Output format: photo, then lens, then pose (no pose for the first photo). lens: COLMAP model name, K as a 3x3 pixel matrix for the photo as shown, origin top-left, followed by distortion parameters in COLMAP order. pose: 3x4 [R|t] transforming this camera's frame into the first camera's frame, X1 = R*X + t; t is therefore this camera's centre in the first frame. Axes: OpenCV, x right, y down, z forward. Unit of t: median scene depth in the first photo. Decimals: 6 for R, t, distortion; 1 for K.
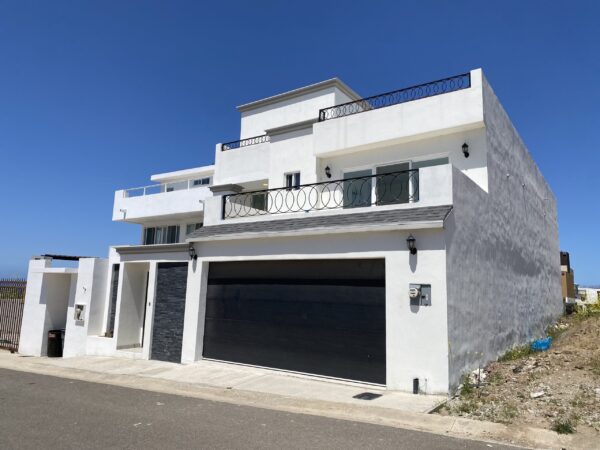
lens RADIAL K [[459.1, 0, 298.1], [0, 459.1, 222.7], [0, 0, 1]] dist [0.003903, 0.001437]
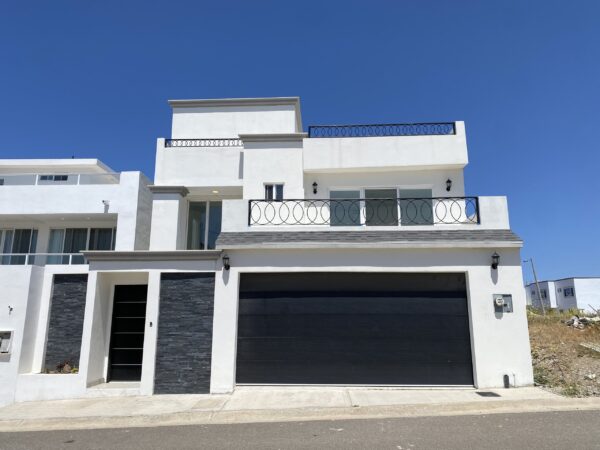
lens RADIAL K [[457.0, 0, 303.3], [0, 457.0, 227.4], [0, 0, 1]] dist [0.002599, 0.006543]
pose [[0.841937, 0.081604, 0.533369, -0.560515], [-0.058390, 0.996472, -0.060288, 0.043566], [-0.536406, 0.019616, 0.843732, 0.193167]]
